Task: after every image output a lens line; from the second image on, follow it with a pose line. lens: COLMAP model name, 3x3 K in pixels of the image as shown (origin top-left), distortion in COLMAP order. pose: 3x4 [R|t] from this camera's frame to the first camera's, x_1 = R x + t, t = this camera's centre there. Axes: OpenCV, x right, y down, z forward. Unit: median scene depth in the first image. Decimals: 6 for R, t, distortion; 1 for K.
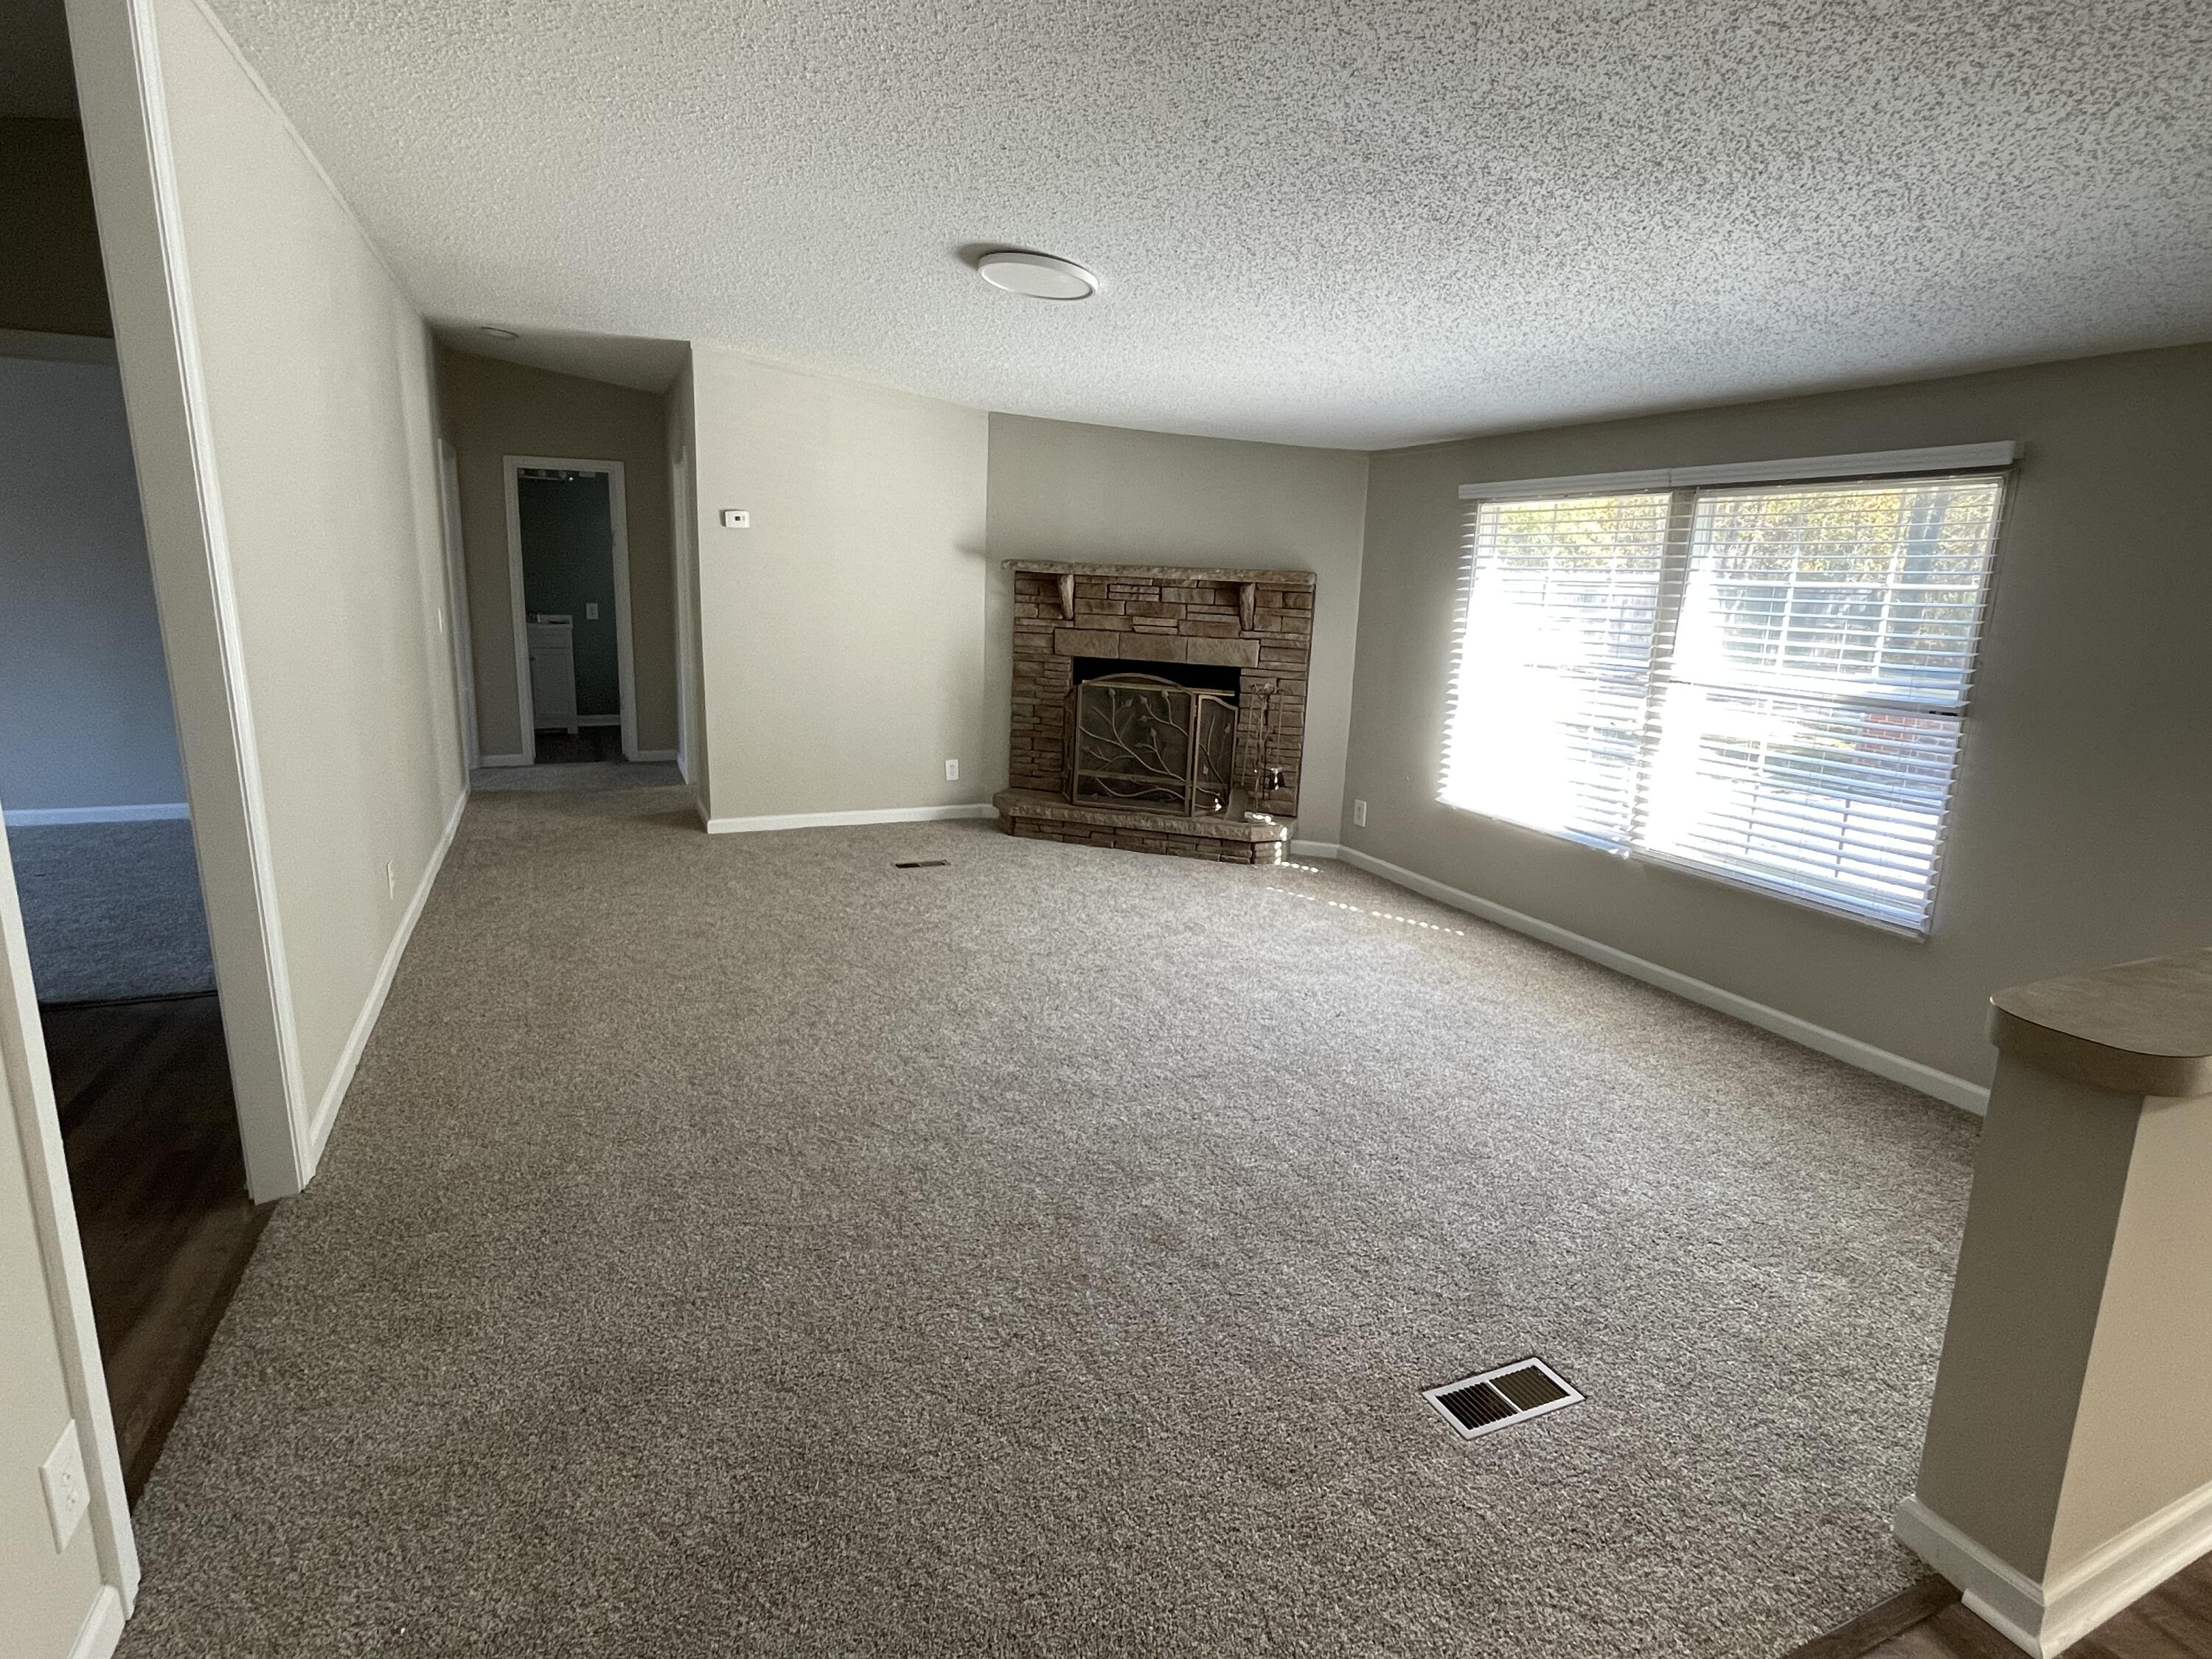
lens RADIAL K [[1125.3, 0, 1120.9], [0, 1125.3, 820.5], [0, 0, 1]] dist [-0.015730, -0.000491]
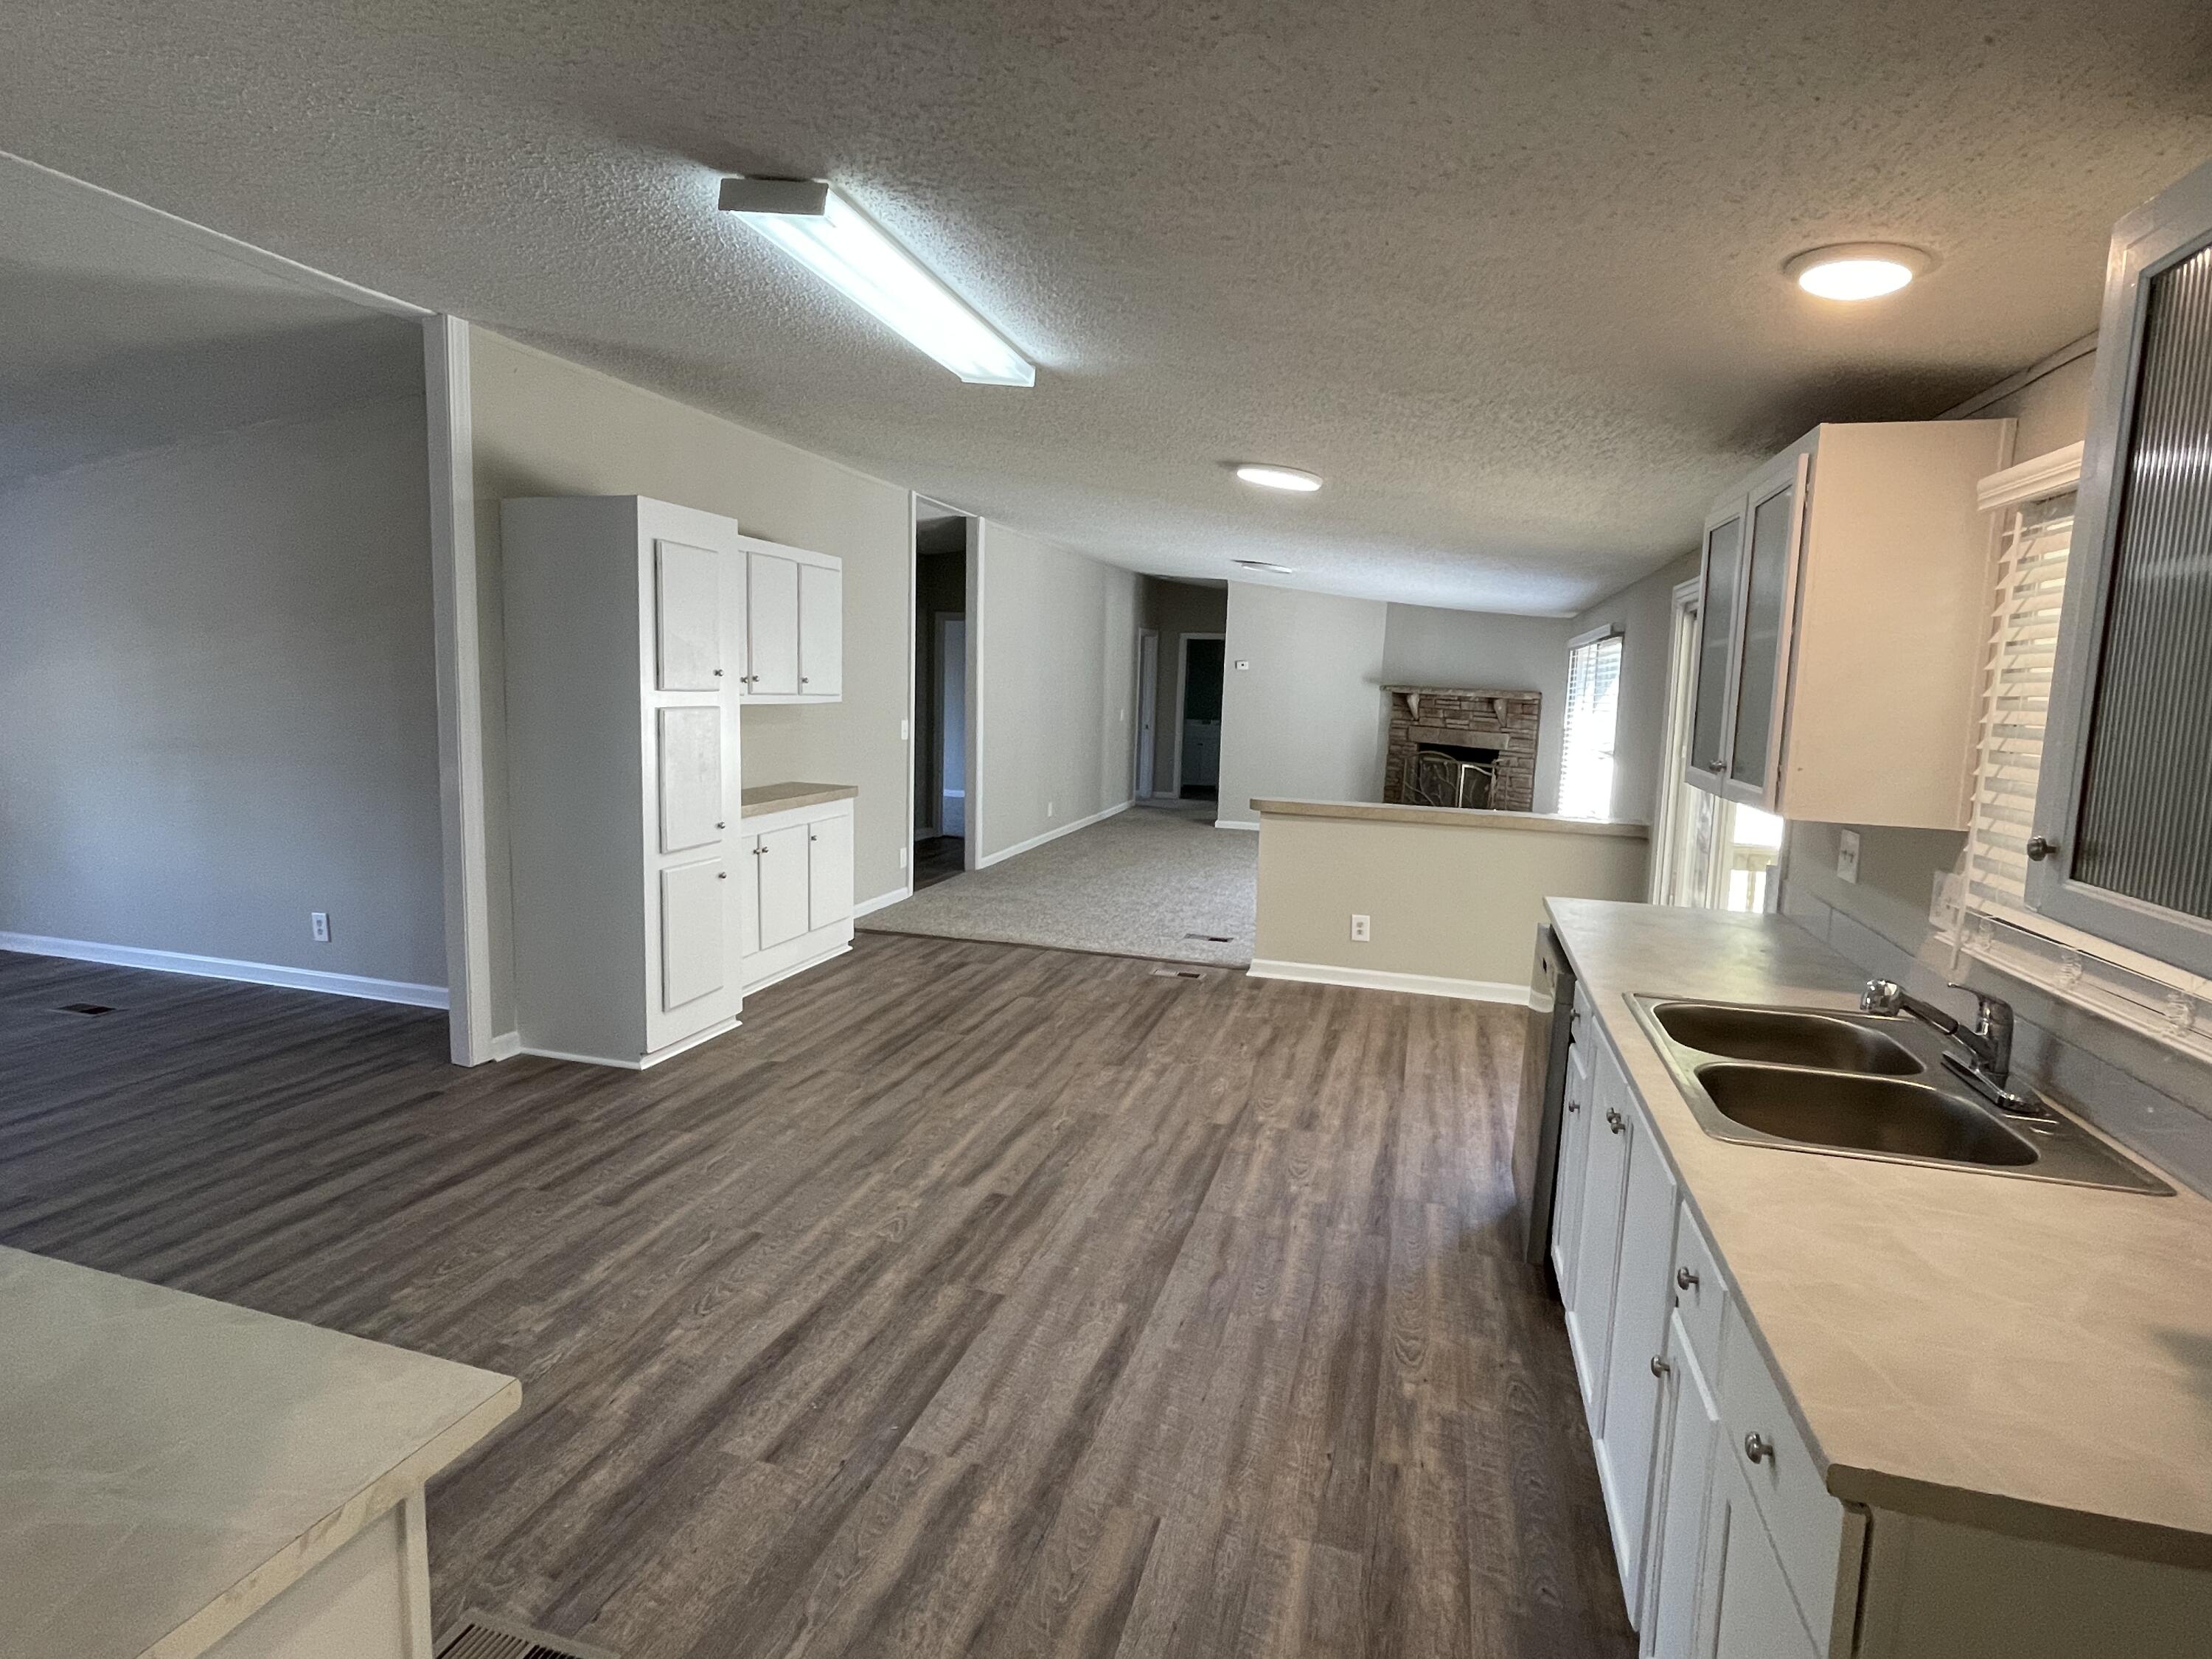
lens RADIAL K [[1125.3, 0, 1120.9], [0, 1125.3, 820.5], [0, 0, 1]] dist [-0.015730, -0.000491]
pose [[0.758427, 0.071612, -0.647812, 0.724470], [-0.145864, 0.987384, -0.061621, 0.137168], [0.635226, 0.141227, 0.759304, -0.533791]]
